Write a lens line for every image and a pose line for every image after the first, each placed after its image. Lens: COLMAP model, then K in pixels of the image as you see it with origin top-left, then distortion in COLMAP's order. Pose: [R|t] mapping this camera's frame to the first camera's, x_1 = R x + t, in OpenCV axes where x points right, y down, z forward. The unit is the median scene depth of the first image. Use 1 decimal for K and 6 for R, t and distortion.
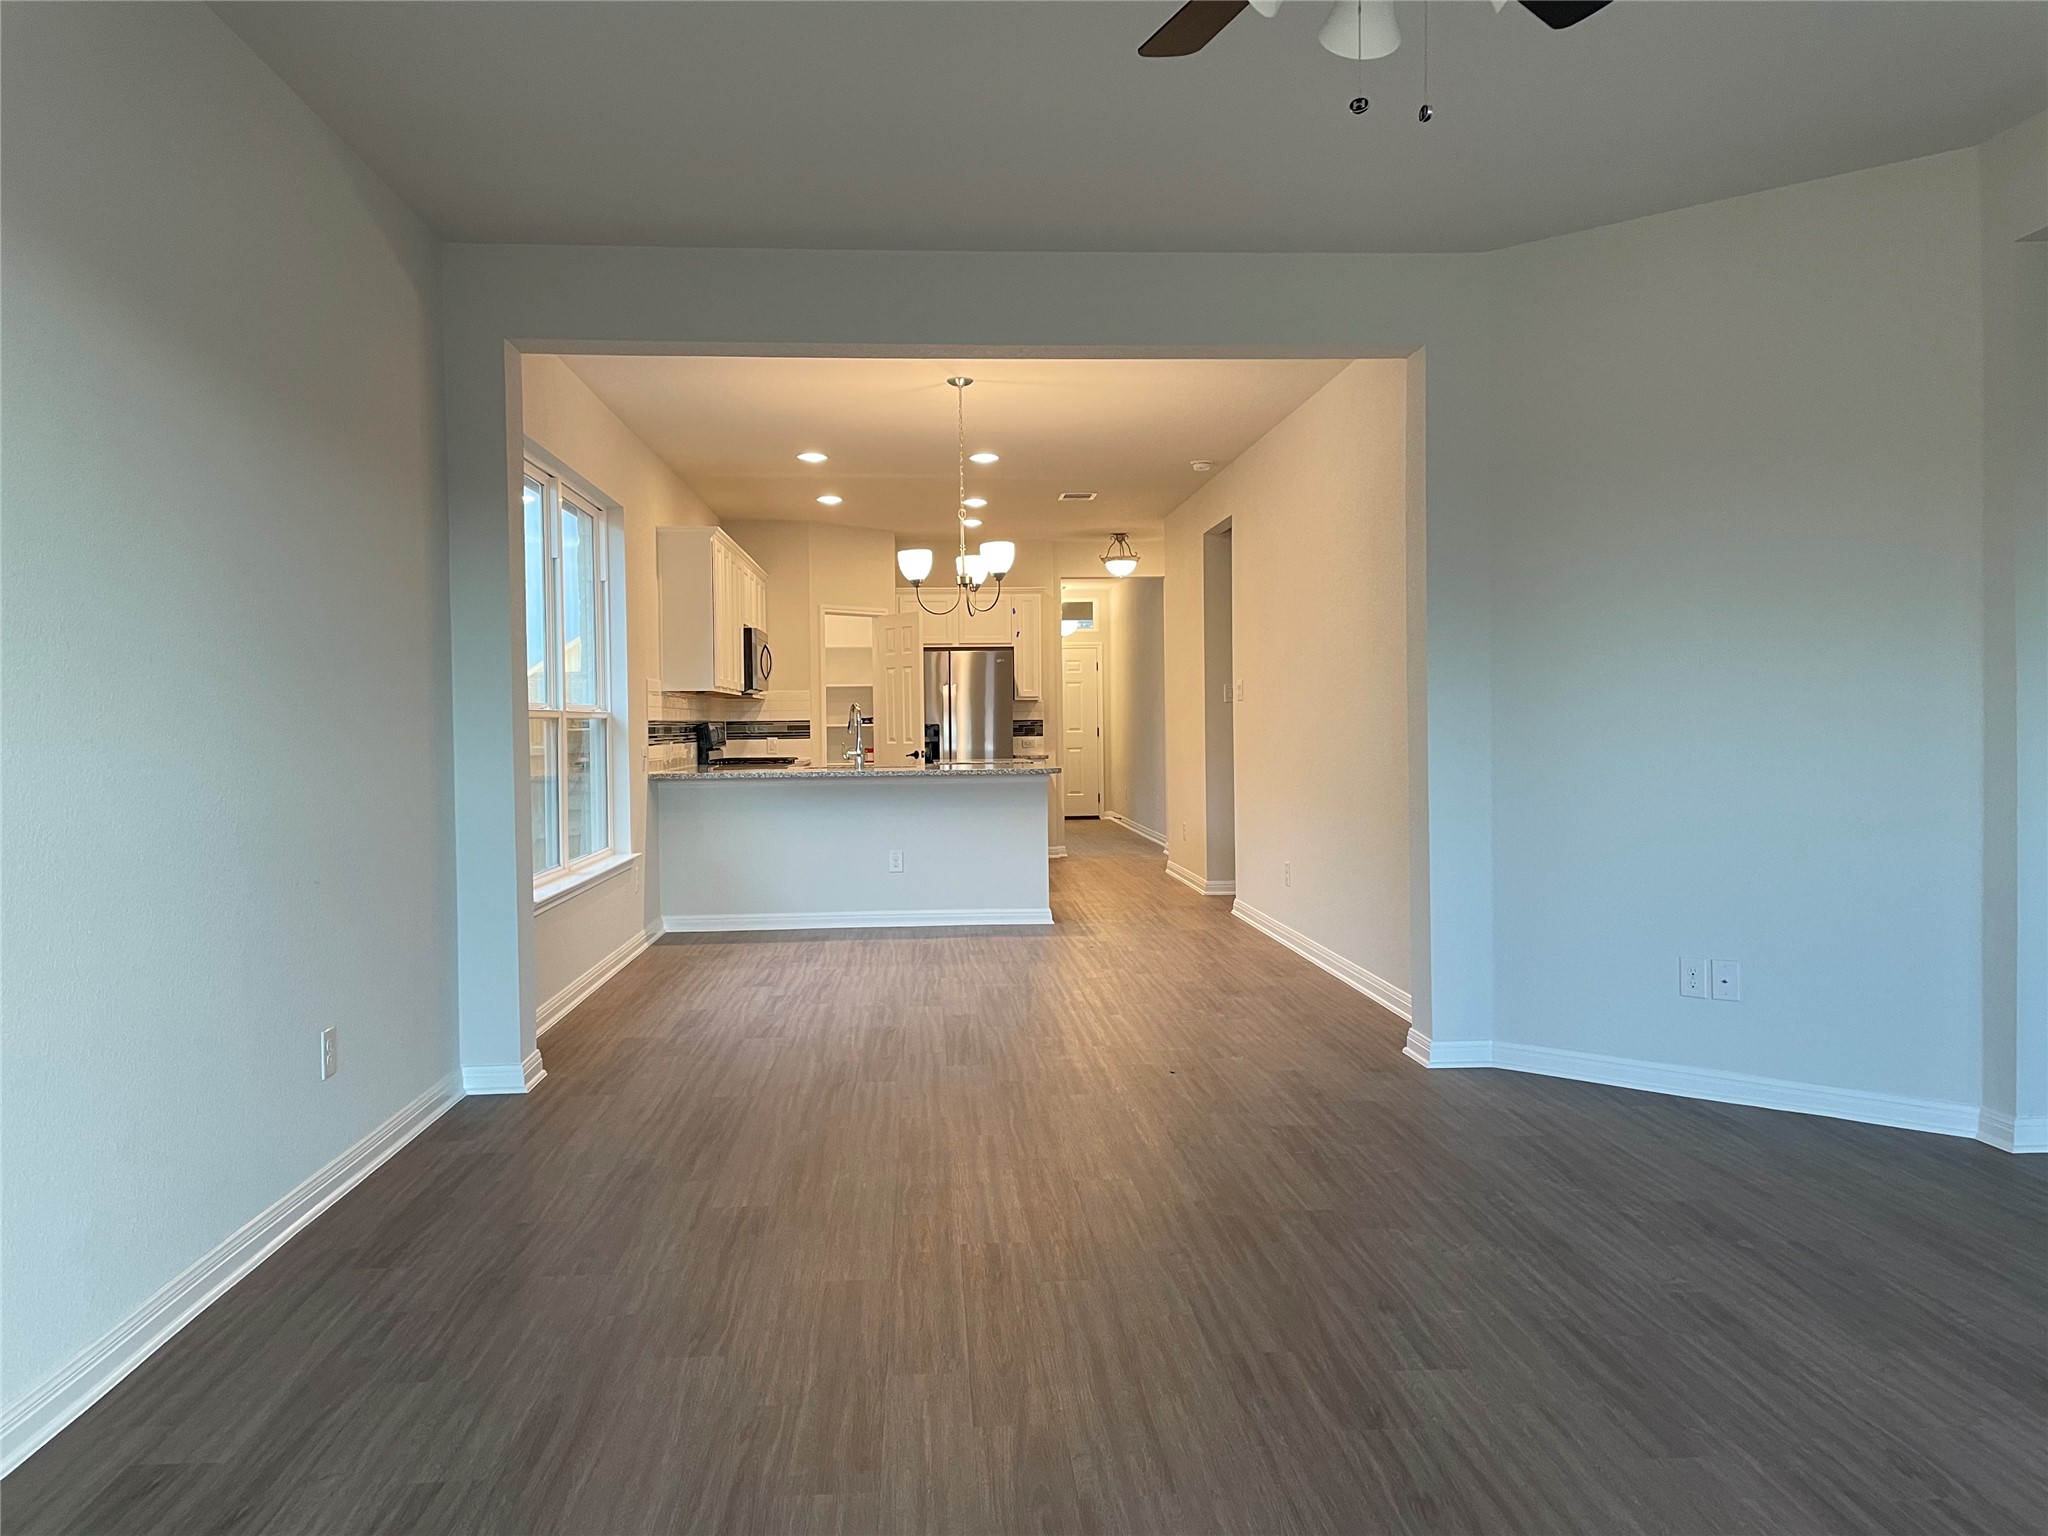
lens RADIAL K [[1553.6, 0, 1024.0], [0, 1553.6, 768.0], [0, 0, 1]] dist [0.104738, -0.139575]
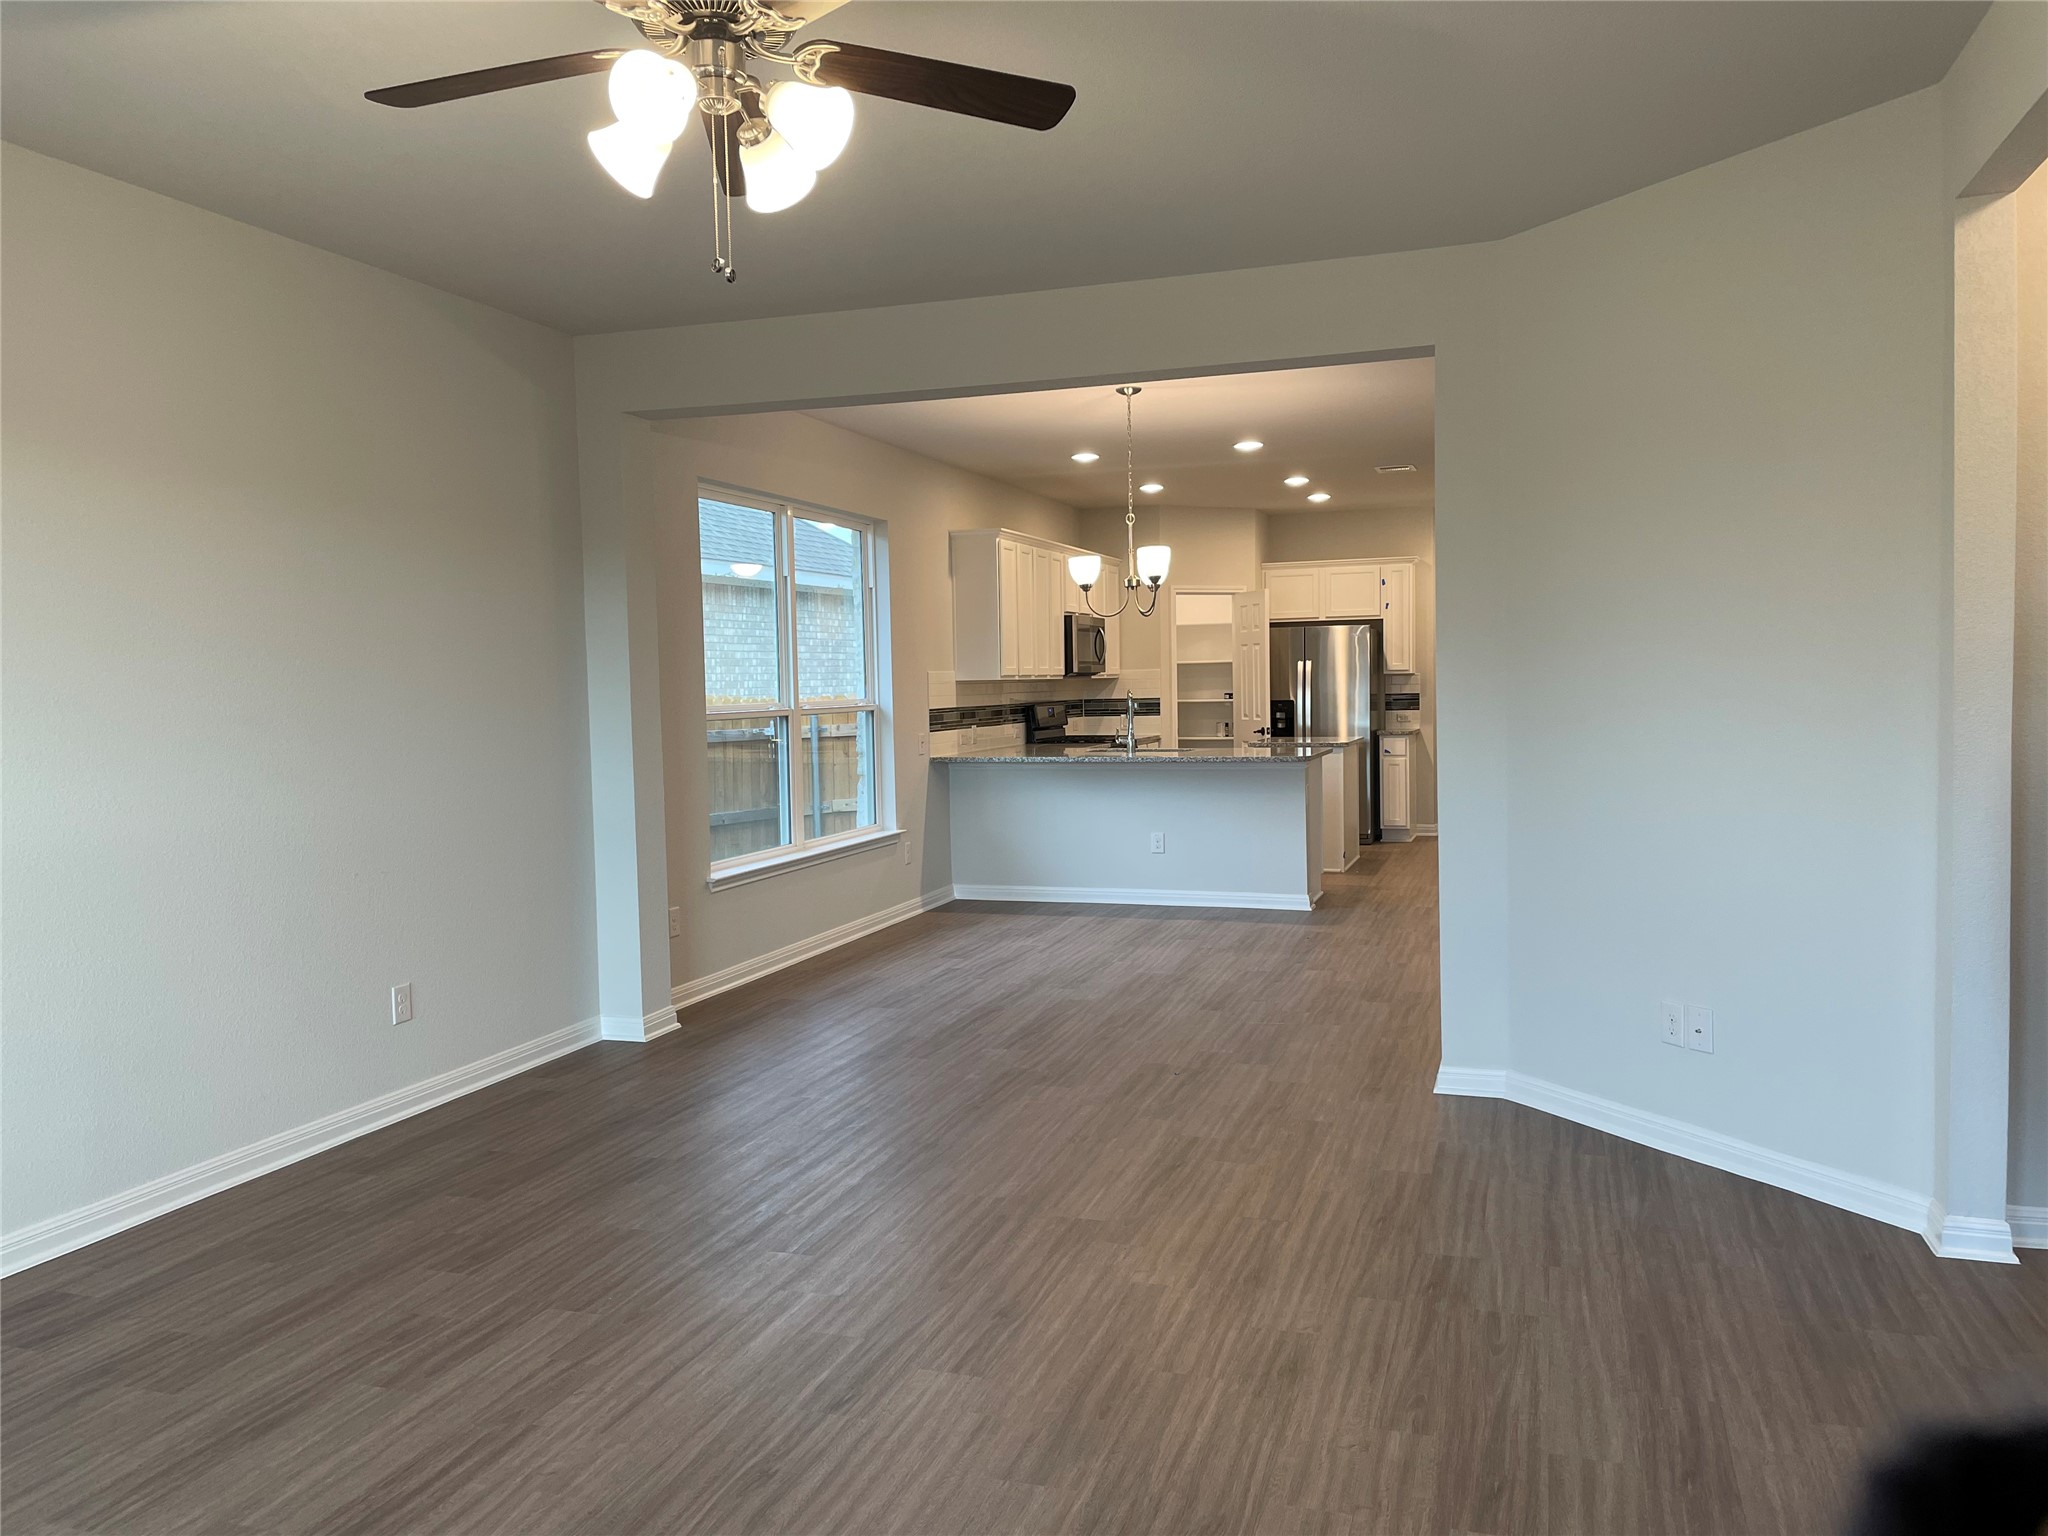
lens RADIAL K [[1553.6, 0, 1024.0], [0, 1553.6, 768.0], [0, 0, 1]] dist [0.104738, -0.139575]
pose [[0.923451, 0.014858, -0.383428, 0.232640], [-0.001741, 0.999402, 0.034533, -0.025557], [0.383712, -0.031222, 0.922925, 0.005790]]
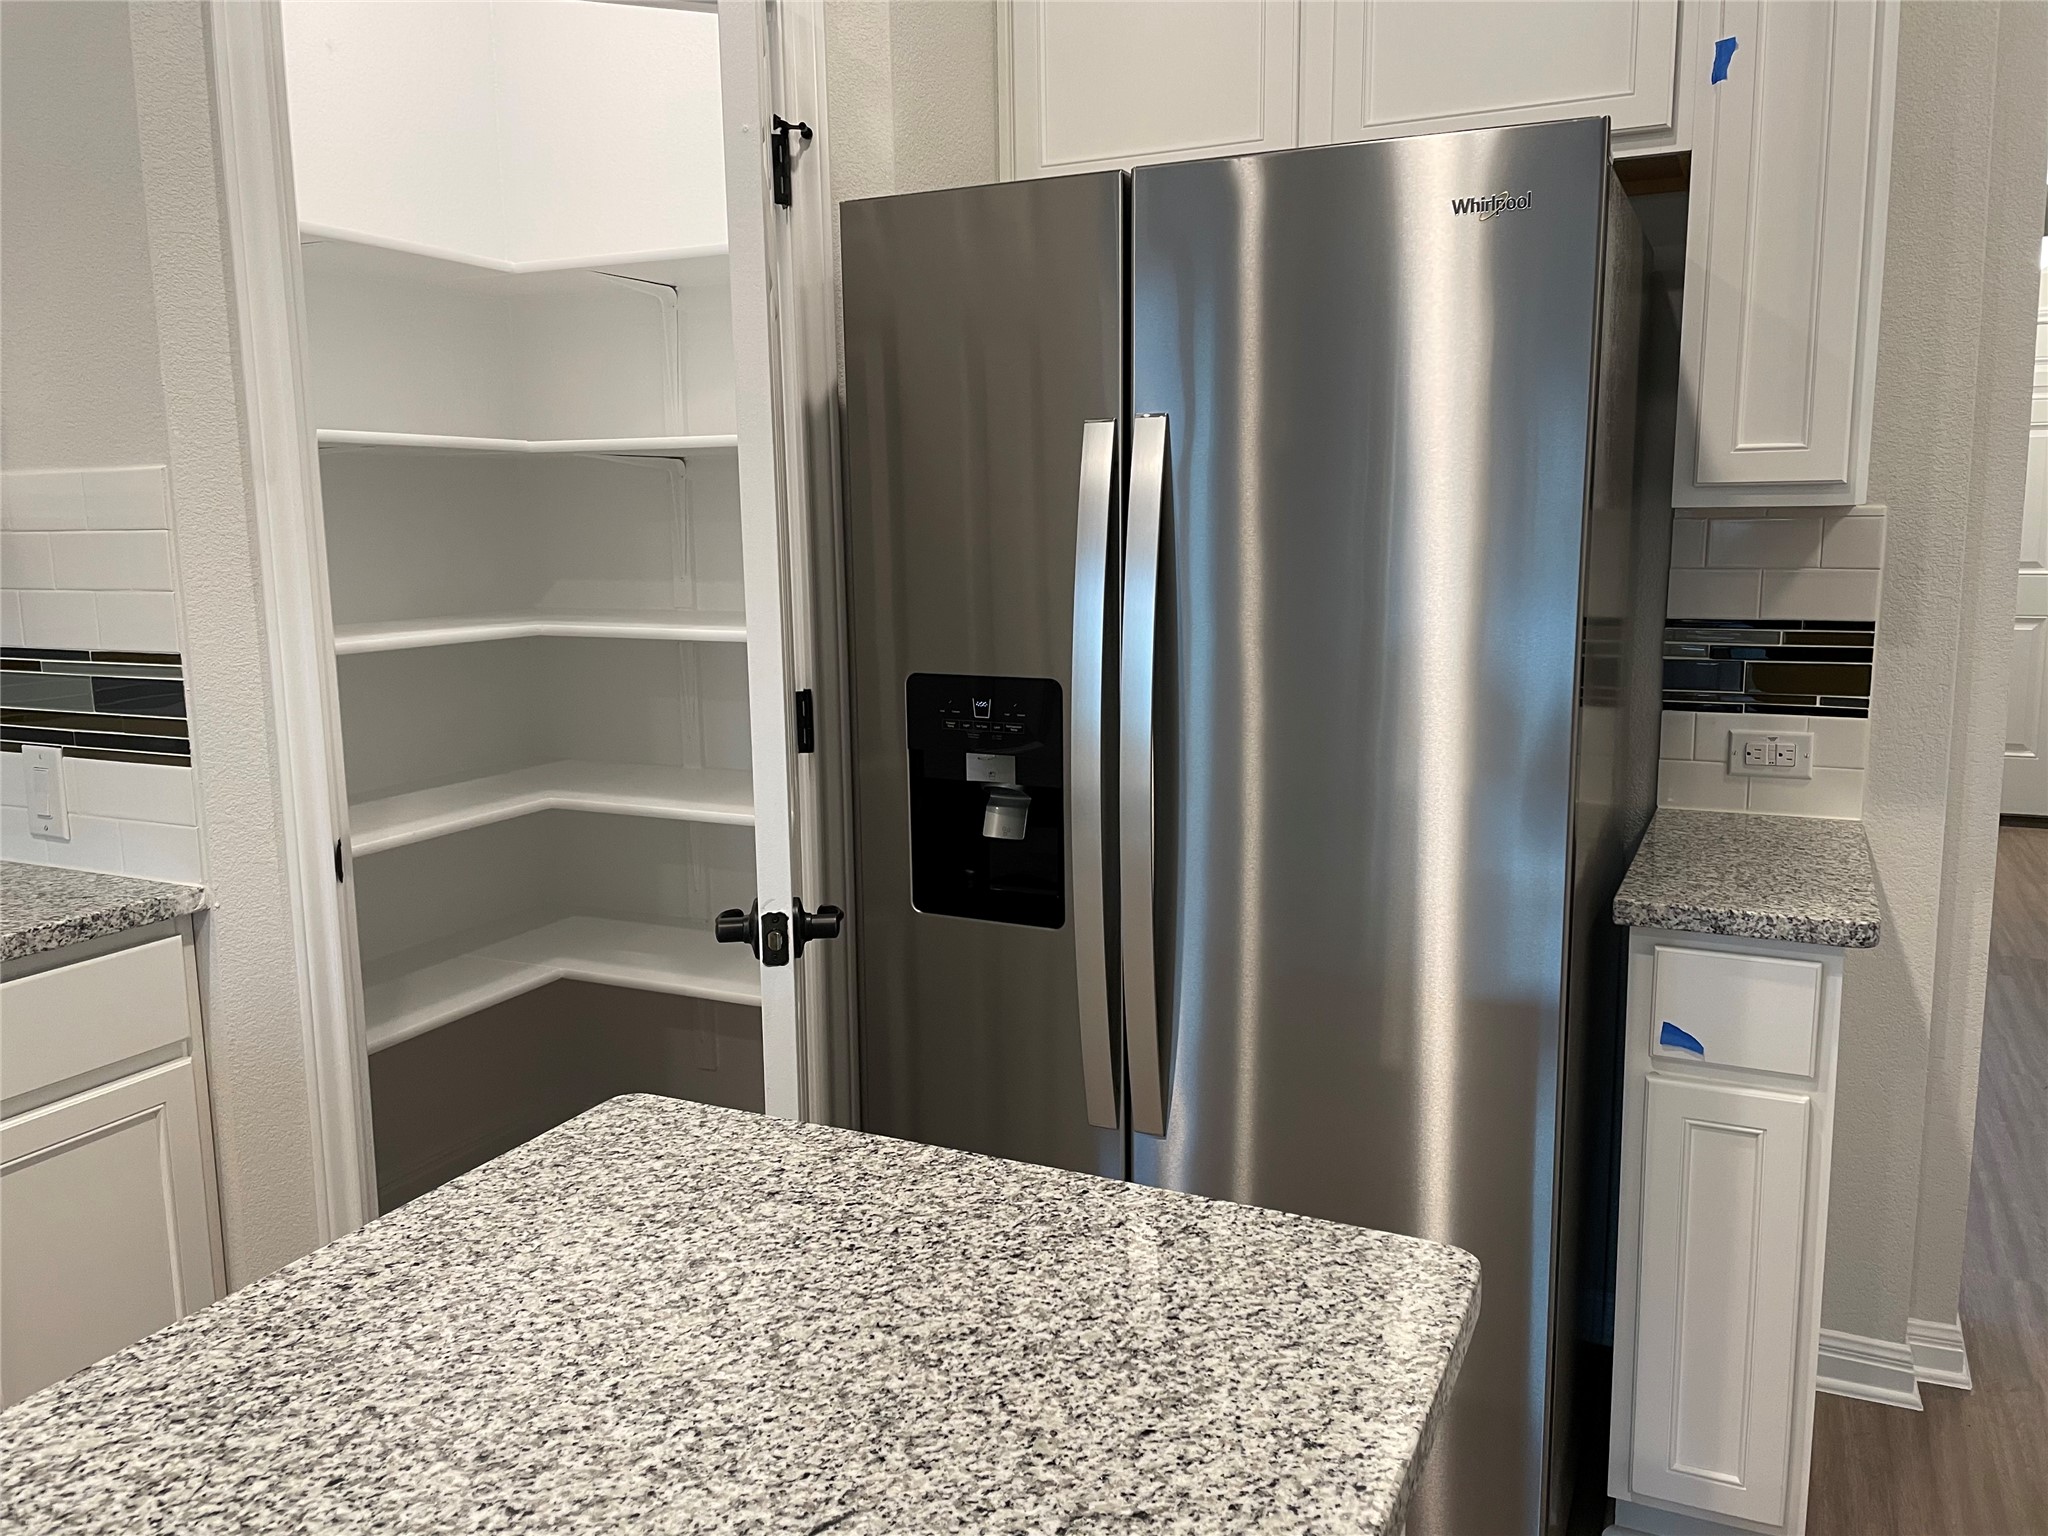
lens RADIAL K [[1553.6, 0, 1024.0], [0, 1553.6, 768.0], [0, 0, 1]] dist [0.104738, -0.139575]
pose [[0.869558, 0.079716, -0.487355, 0.024385], [-0.010778, 0.989714, 0.142655, -0.056508], [0.493714, -0.118794, 0.861472, 1.178285]]
